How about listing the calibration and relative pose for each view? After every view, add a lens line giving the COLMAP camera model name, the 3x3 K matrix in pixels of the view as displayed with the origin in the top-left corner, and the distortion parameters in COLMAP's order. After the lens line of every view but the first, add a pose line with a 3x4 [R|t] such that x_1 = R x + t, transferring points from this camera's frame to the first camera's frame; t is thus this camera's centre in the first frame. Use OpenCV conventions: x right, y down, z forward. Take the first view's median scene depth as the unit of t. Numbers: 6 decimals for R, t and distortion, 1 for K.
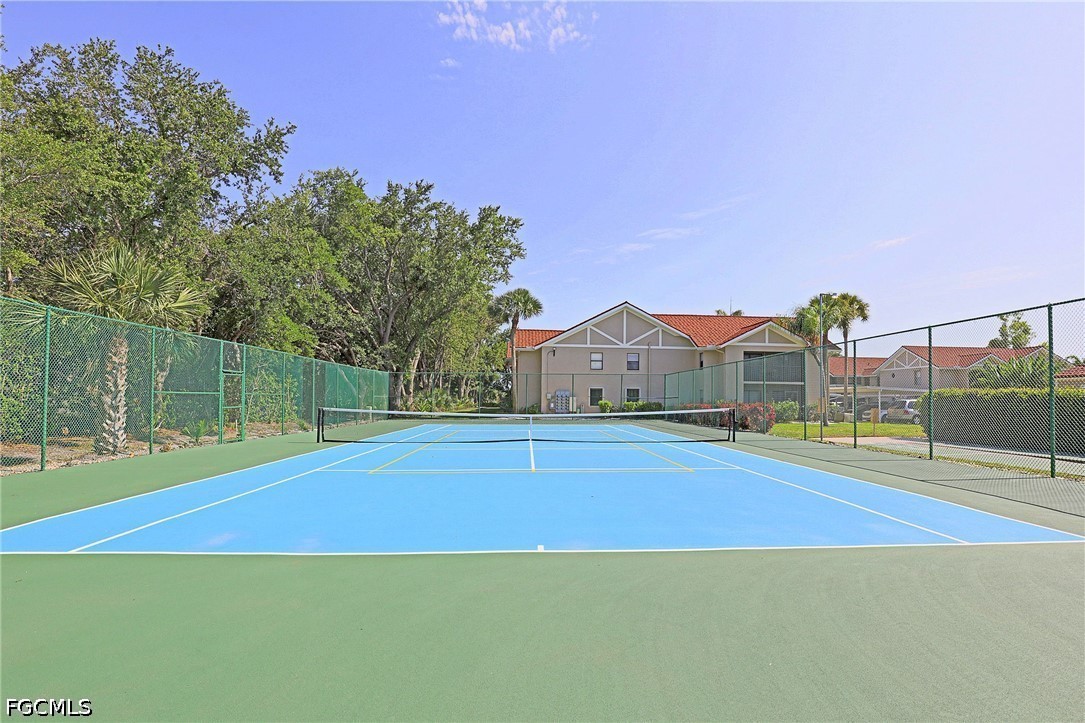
lens RADIAL K [[564.3, 0, 579.1], [0, 564.3, 364.8], [0, 0, 1]] dist [-0.018970, -0.000100]
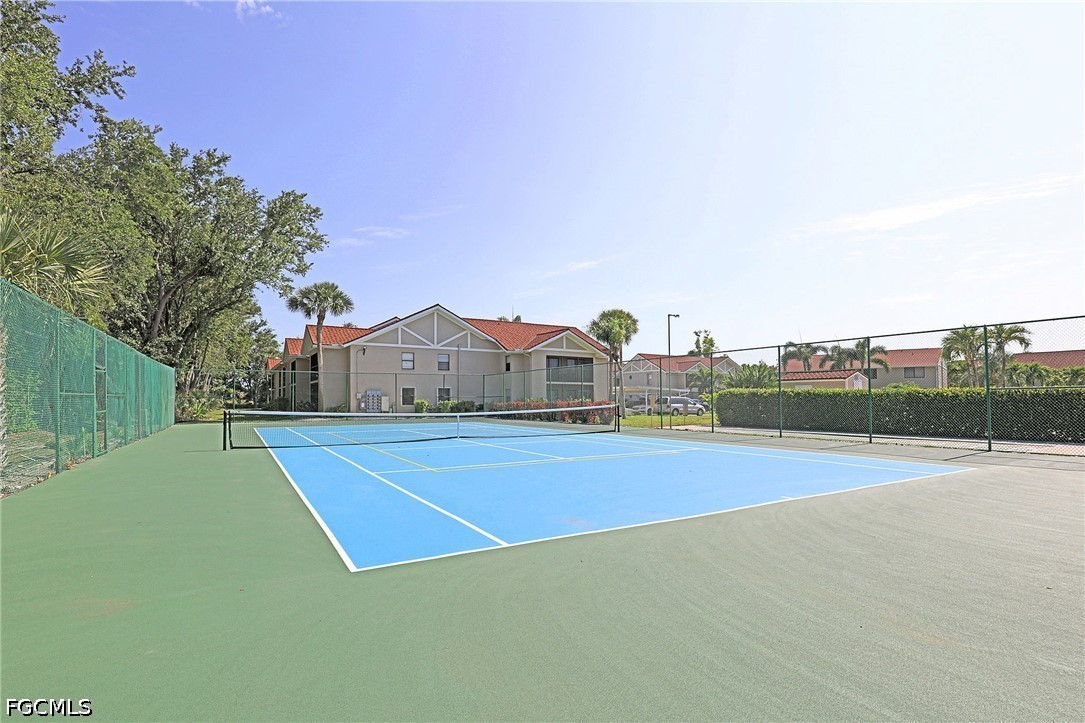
lens RADIAL K [[533.9, 0, 580.9], [0, 533.9, 366.3], [0, 0, 1]] dist [0.000341, 0.000038]
pose [[0.893915, 0.018481, 0.447855, -0.124494], [-0.019326, 0.999810, -0.002684, -0.000319], [-0.447819, -0.006256, 0.894102, 0.002592]]
